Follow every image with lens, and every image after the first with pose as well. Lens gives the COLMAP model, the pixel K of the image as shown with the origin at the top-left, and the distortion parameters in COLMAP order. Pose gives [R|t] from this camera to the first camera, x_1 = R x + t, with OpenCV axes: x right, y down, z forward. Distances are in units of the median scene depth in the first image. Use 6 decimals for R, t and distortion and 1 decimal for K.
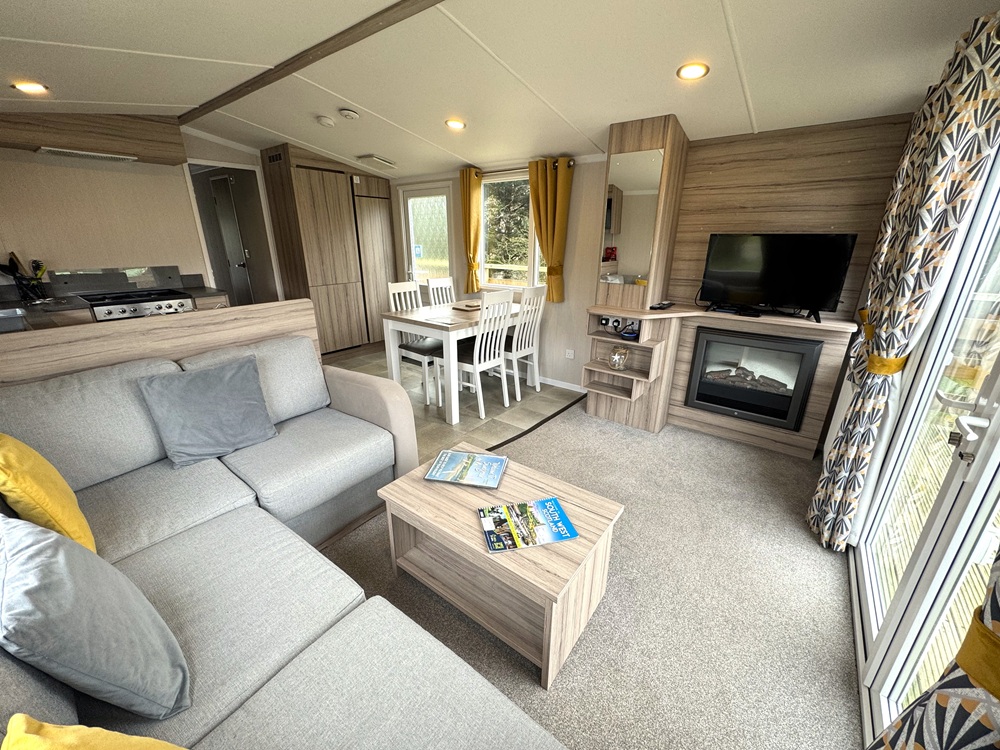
lens RADIAL K [[398.1, 0, 500.0], [0, 398.1, 375.0], [0, 0, 1]] dist [-0.000710, -0.000072]
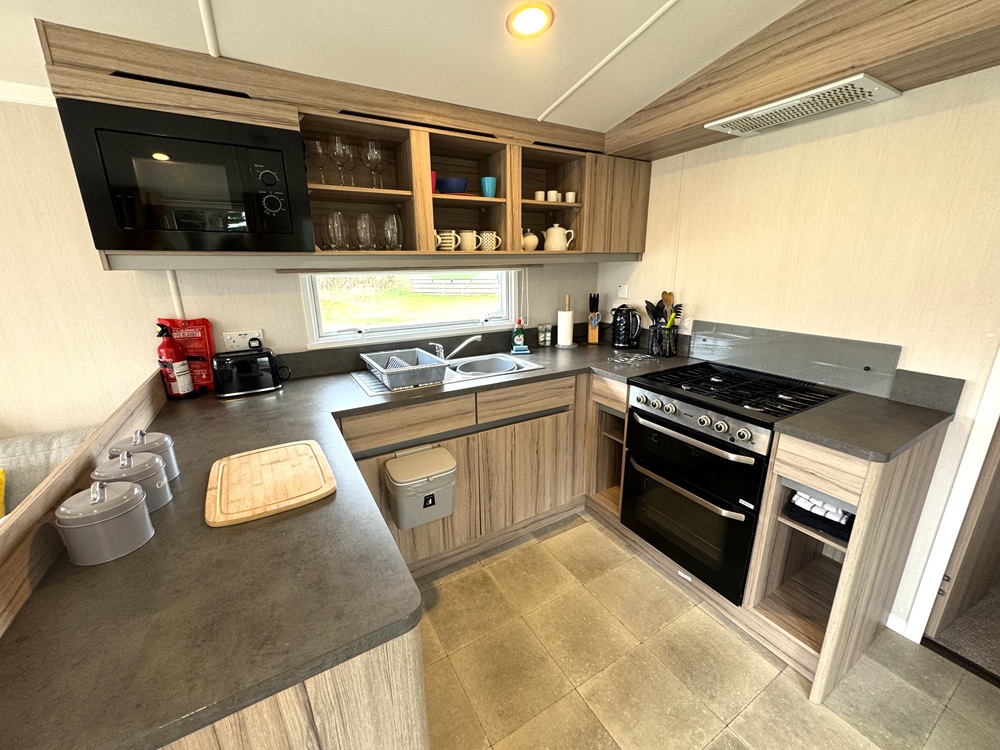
lens RADIAL K [[398.1, 0, 500.0], [0, 398.1, 375.0], [0, 0, 1]] dist [-0.000710, -0.000072]
pose [[-0.376330, 0.248851, -0.892440, -0.360187], [-0.295427, 0.880738, 0.370166, -0.323493], [0.878122, 0.402955, -0.257931, 0.892056]]
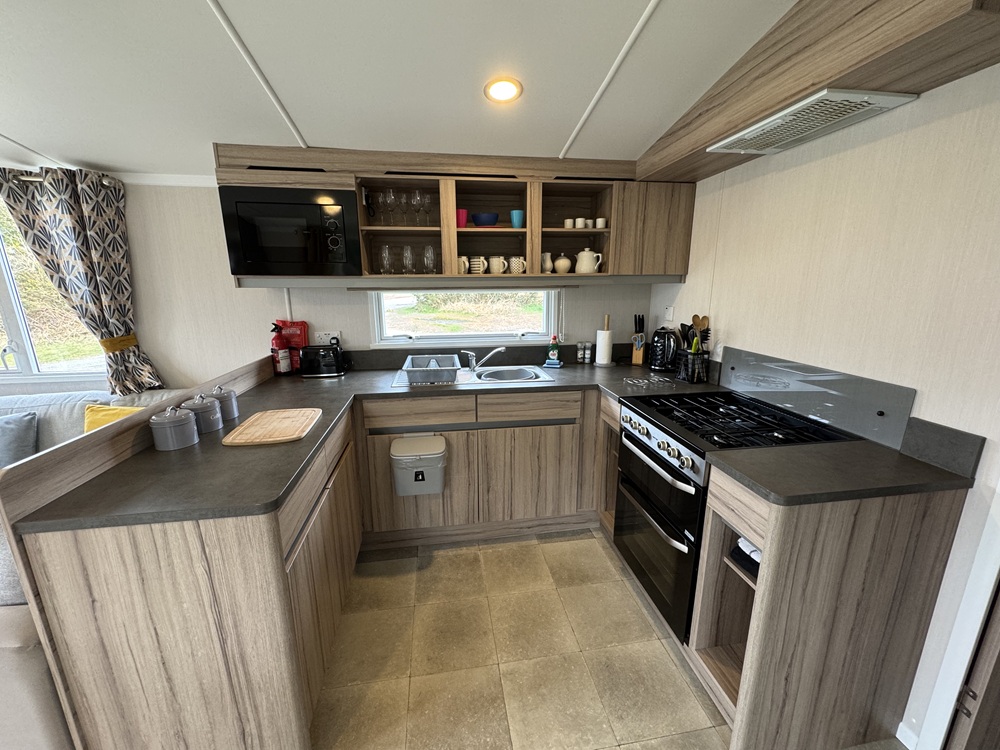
lens RADIAL K [[398.4, 0, 500.0], [0, 398.4, 375.0], [0, 0, 1]] dist [-0.000423, -0.000458]
pose [[-0.689807, 0.162718, -0.705471, -0.410160], [-0.237431, 0.869685, 0.432753, -0.401745], [0.683954, 0.466017, -0.561280, 1.099945]]
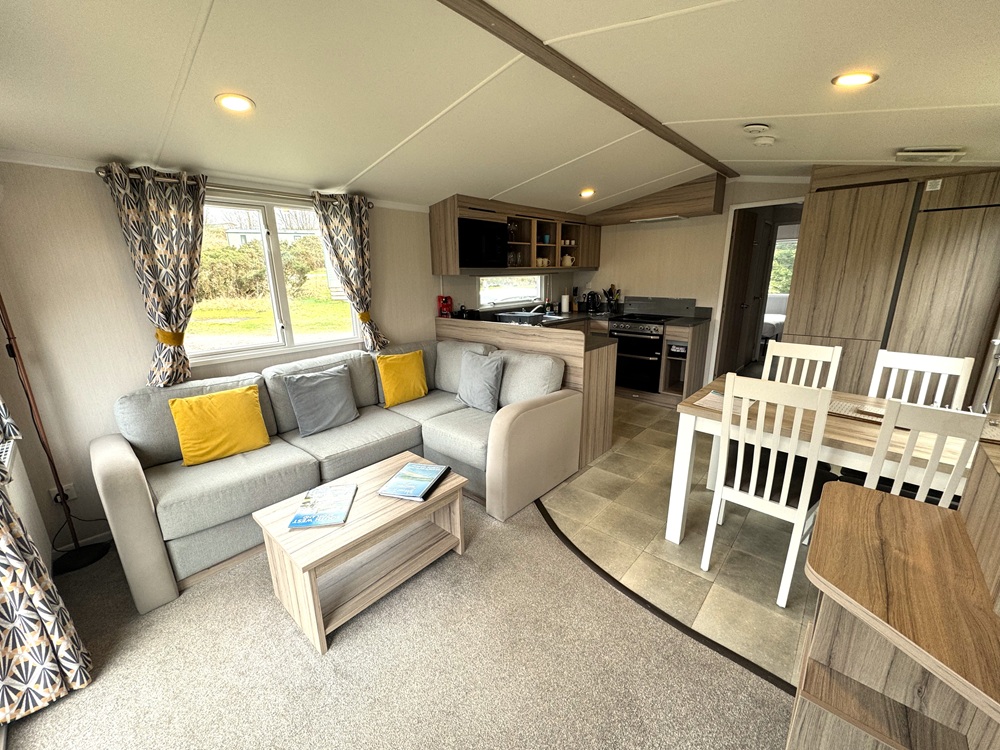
lens RADIAL K [[398.1, 0, 500.0], [0, 398.1, 375.0], [0, 0, 1]] dist [-0.000710, -0.000072]
pose [[-0.082378, 0.247347, -0.965419, 0.500463], [-0.315406, 0.912448, 0.260688, -0.224897], [0.945375, 0.325973, 0.002849, 0.606437]]
